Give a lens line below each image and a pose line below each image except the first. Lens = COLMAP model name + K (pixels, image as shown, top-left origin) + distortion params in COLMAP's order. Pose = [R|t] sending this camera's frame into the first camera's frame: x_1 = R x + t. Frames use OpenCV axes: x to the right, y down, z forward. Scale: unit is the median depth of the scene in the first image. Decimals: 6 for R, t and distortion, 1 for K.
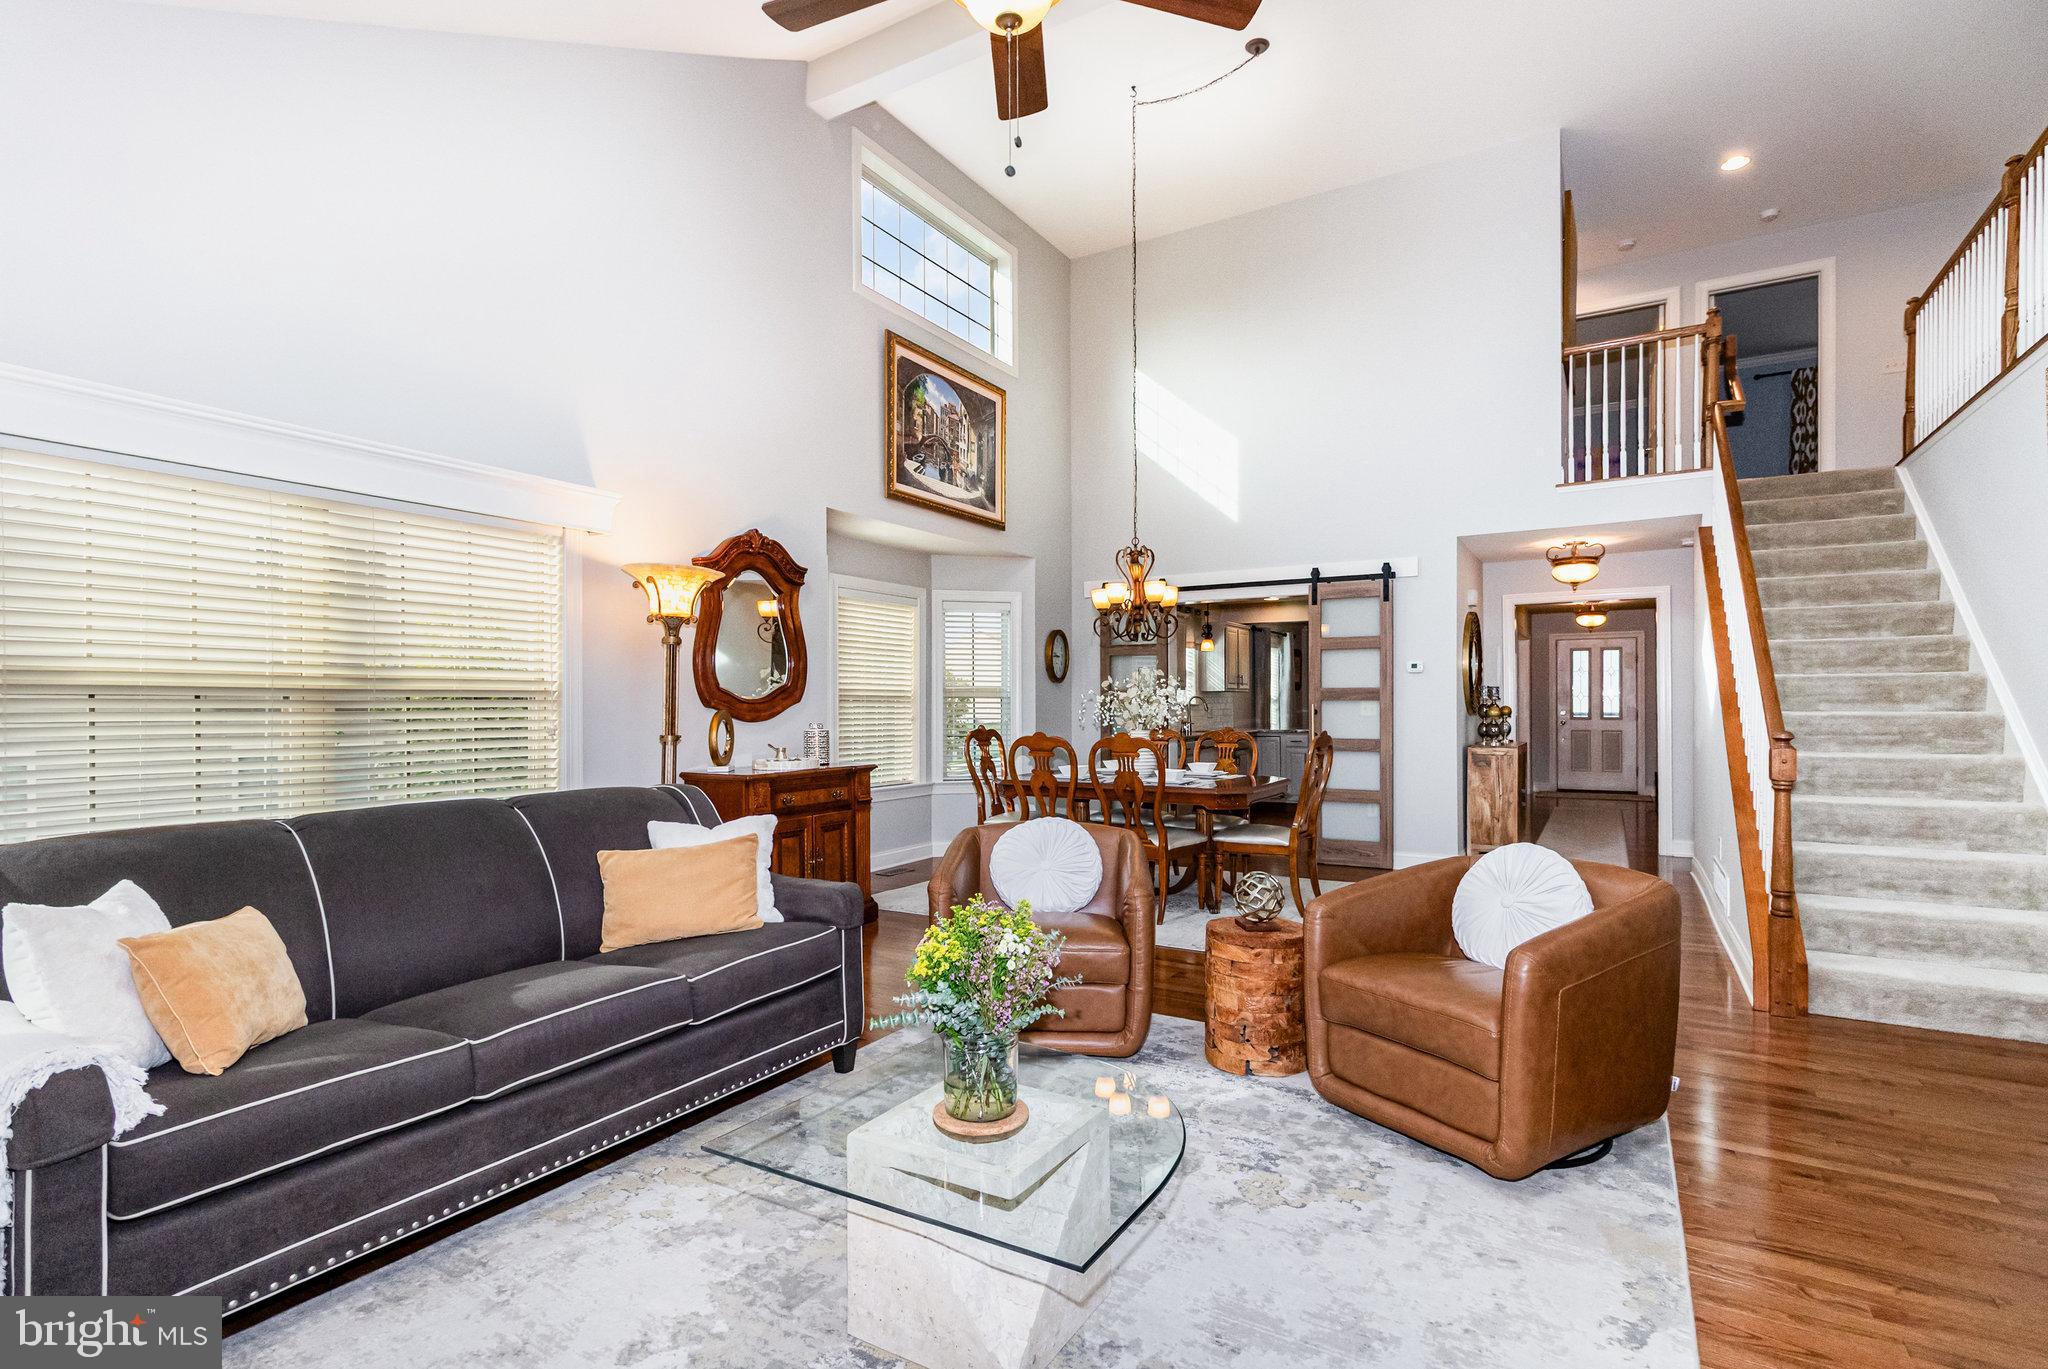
lens RADIAL K [[958.5, 0, 1034.2], [0, 958.5, 706.1], [0, 0, 1]] dist [0.001813, 0.000134]
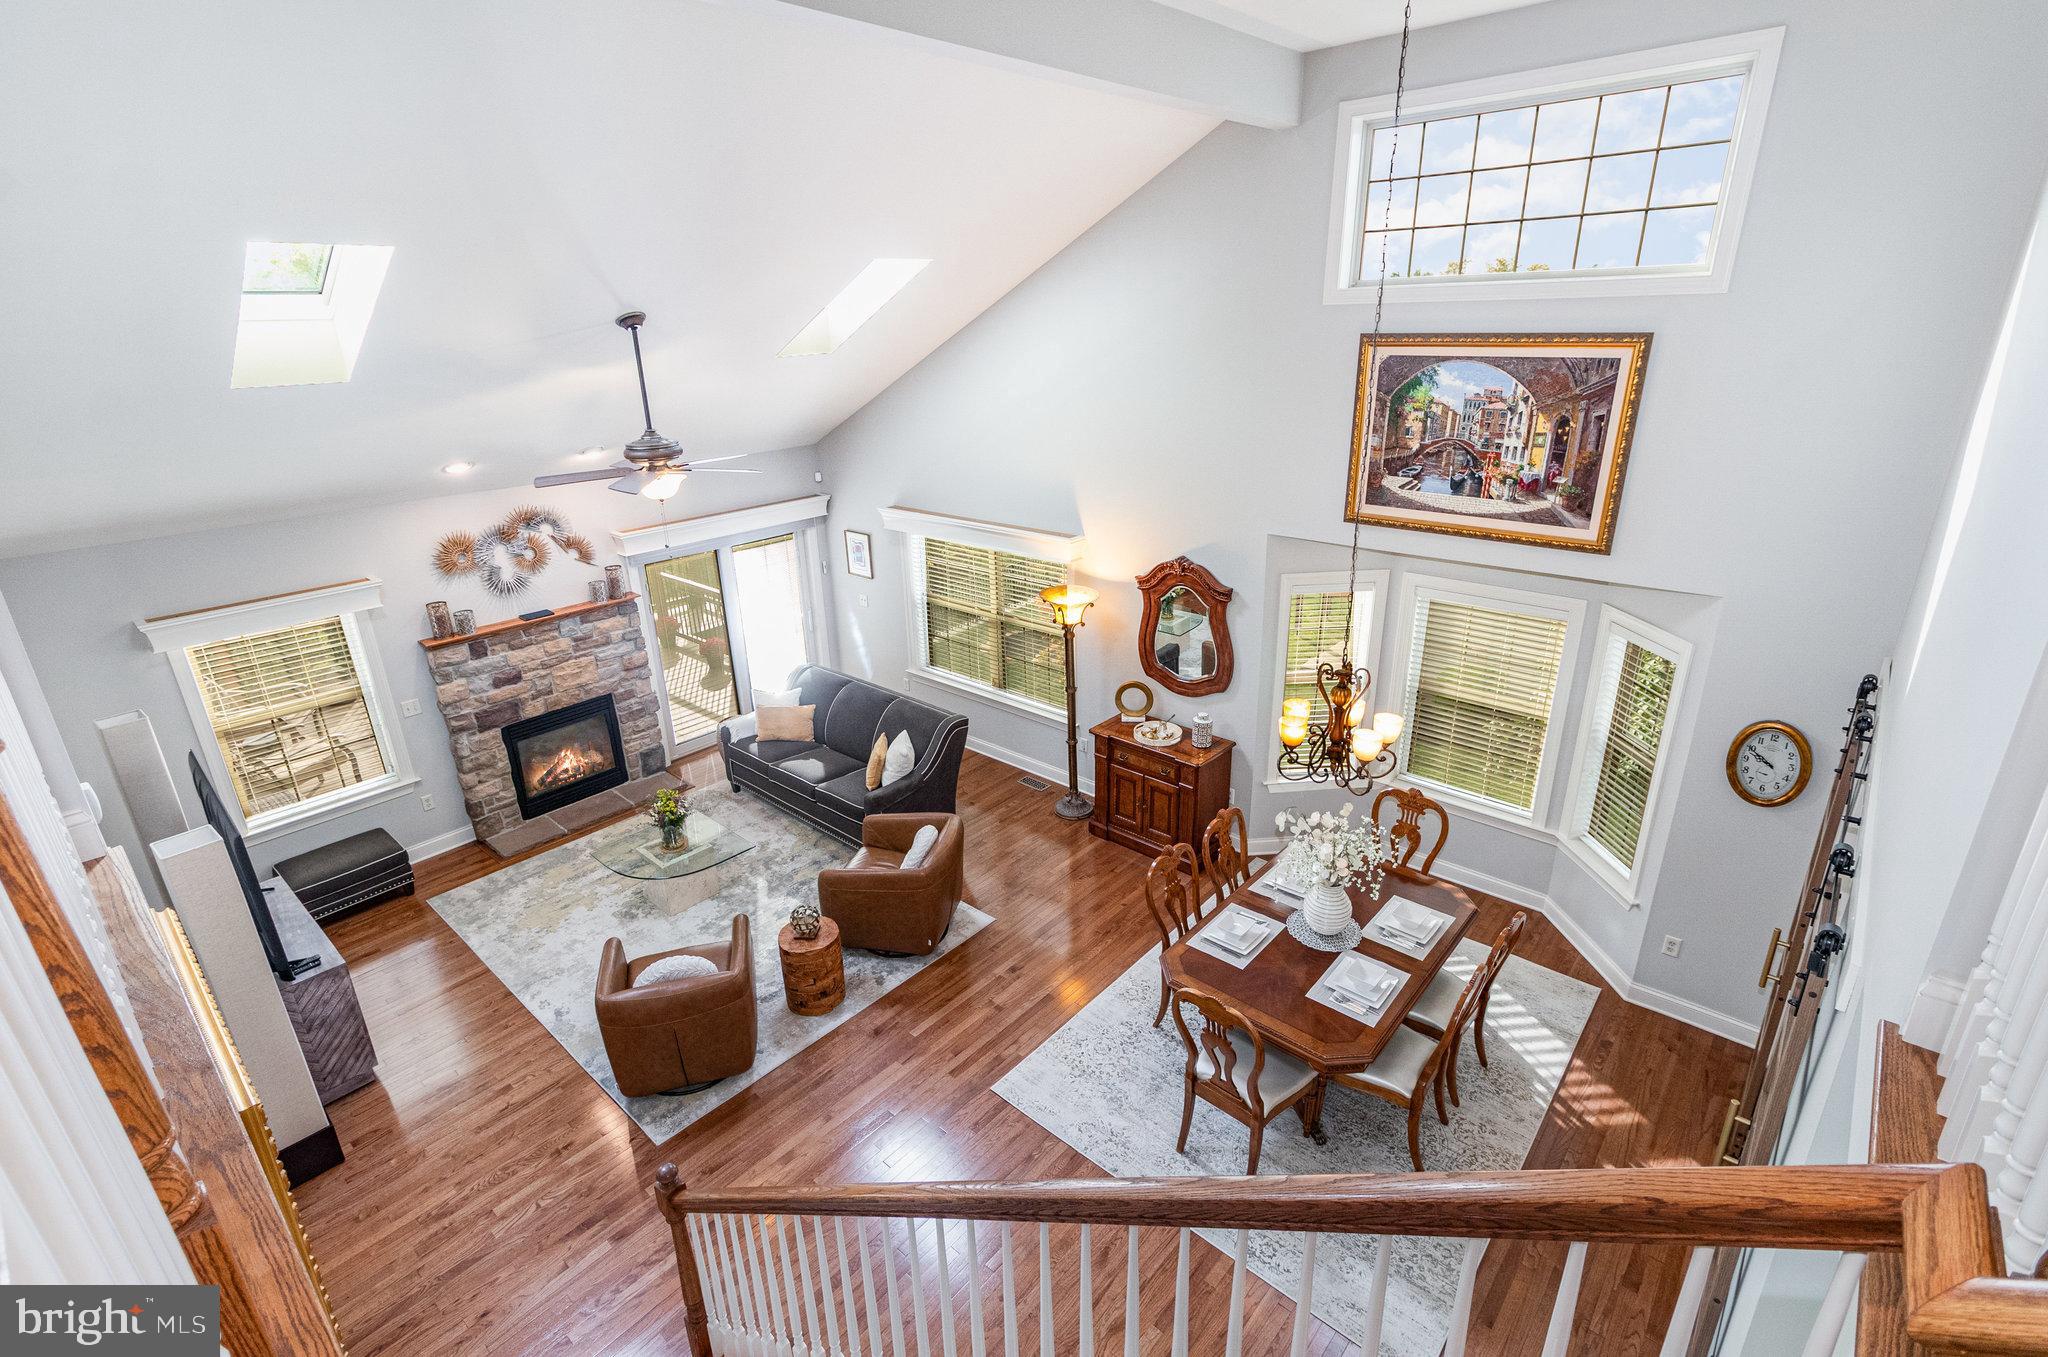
lens RADIAL K [[958.5, 0, 1026.7], [0, 958.5, 659.6], [0, 0, 1]] dist [0.001813, 0.000134]
pose [[-0.179760, 0.356618, -0.916793, 0.738790], [0.026968, 0.933411, 0.357795, -0.397942], [0.983341, 0.039593, -0.177407, 0.790684]]
